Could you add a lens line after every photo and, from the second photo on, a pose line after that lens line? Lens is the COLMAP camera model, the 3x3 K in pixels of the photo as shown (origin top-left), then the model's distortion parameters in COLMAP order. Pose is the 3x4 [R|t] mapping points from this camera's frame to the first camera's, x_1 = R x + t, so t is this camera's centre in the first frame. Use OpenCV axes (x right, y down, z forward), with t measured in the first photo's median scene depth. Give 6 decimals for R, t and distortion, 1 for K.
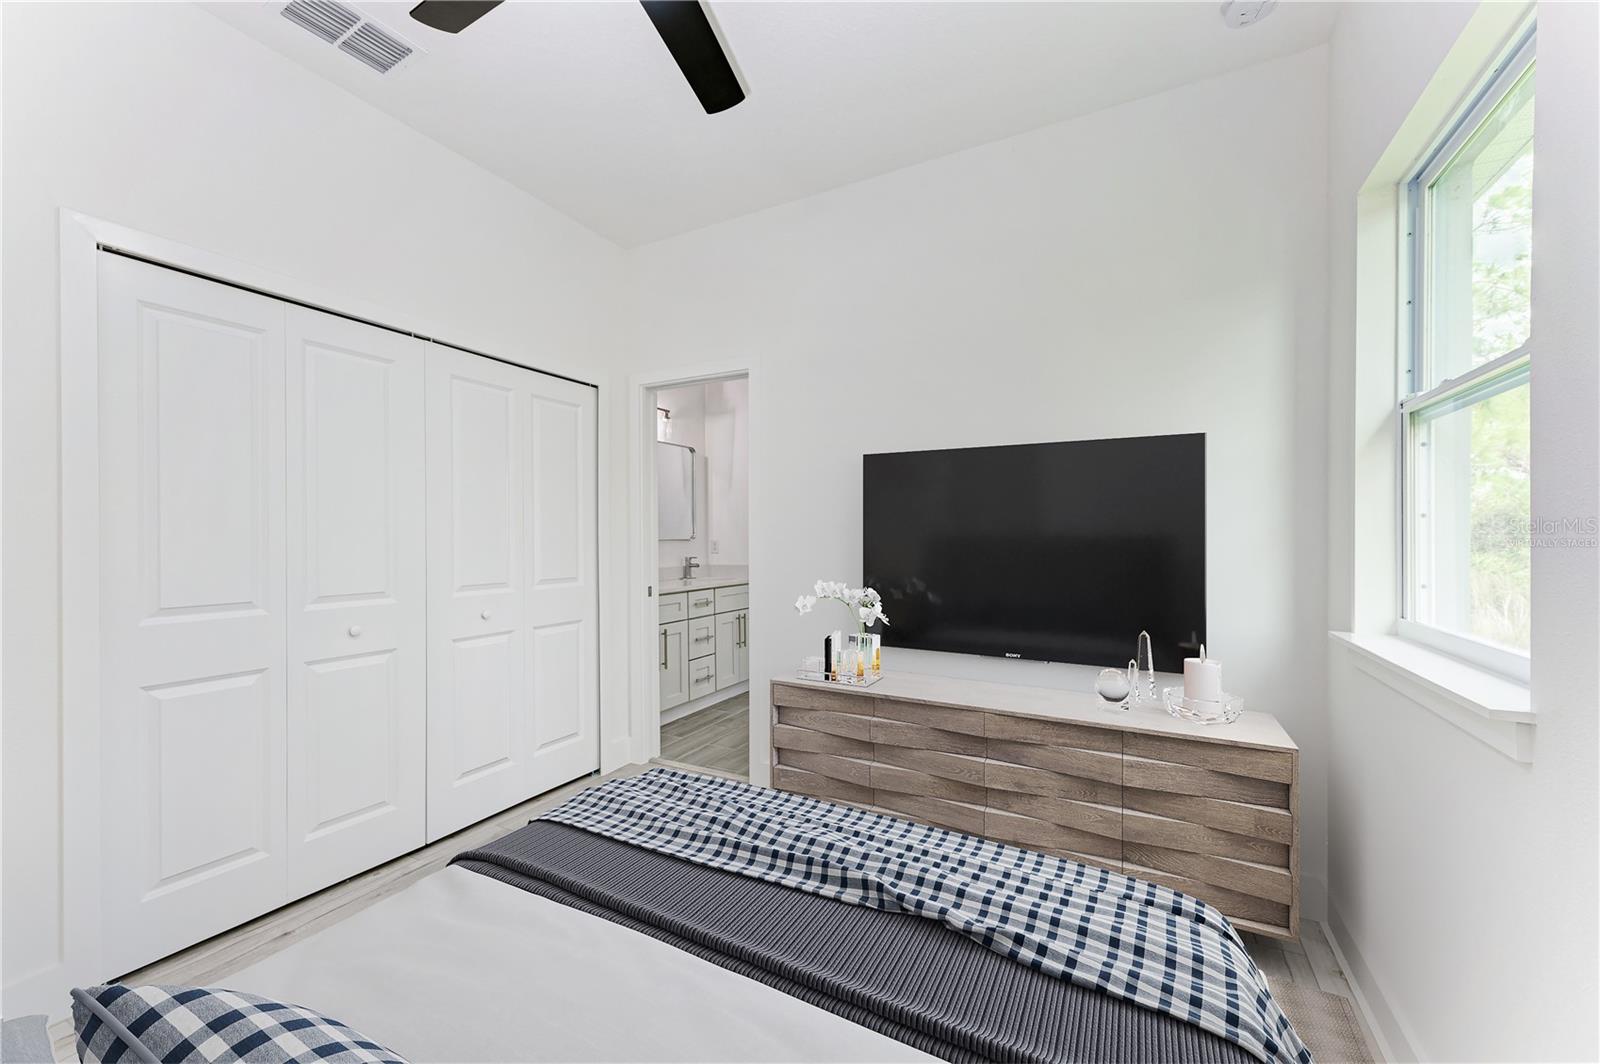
lens RADIAL K [[613.6, 0, 800.2], [0, 613.6, 540.1], [0, 0, 1]] dist [0.019627, -0.006503]
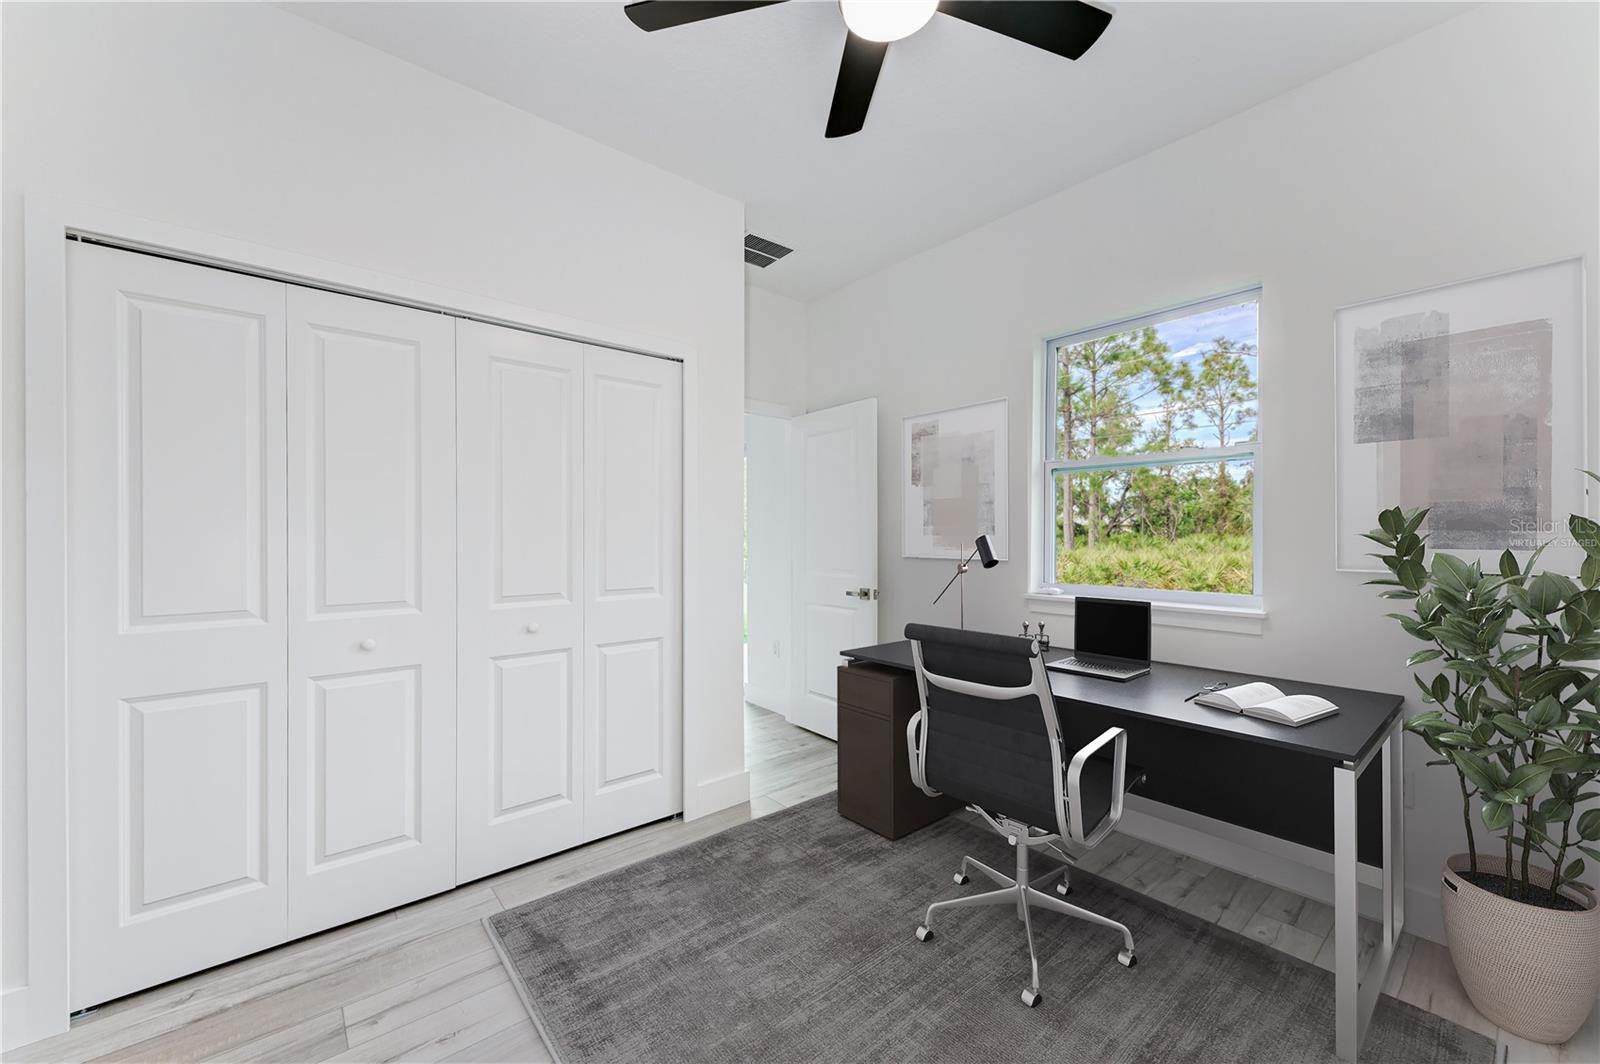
lens RADIAL K [[630.1, 0, 804.5], [0, 630.1, 546.5], [0, 0, 1]] dist [0.018361, -0.007527]
pose [[0.937037, 0.001793, -0.349226, 0.165672], [0.000491, 0.999979, 0.006453, -0.001242], [0.349230, -0.006218, 0.937016, 0.299955]]
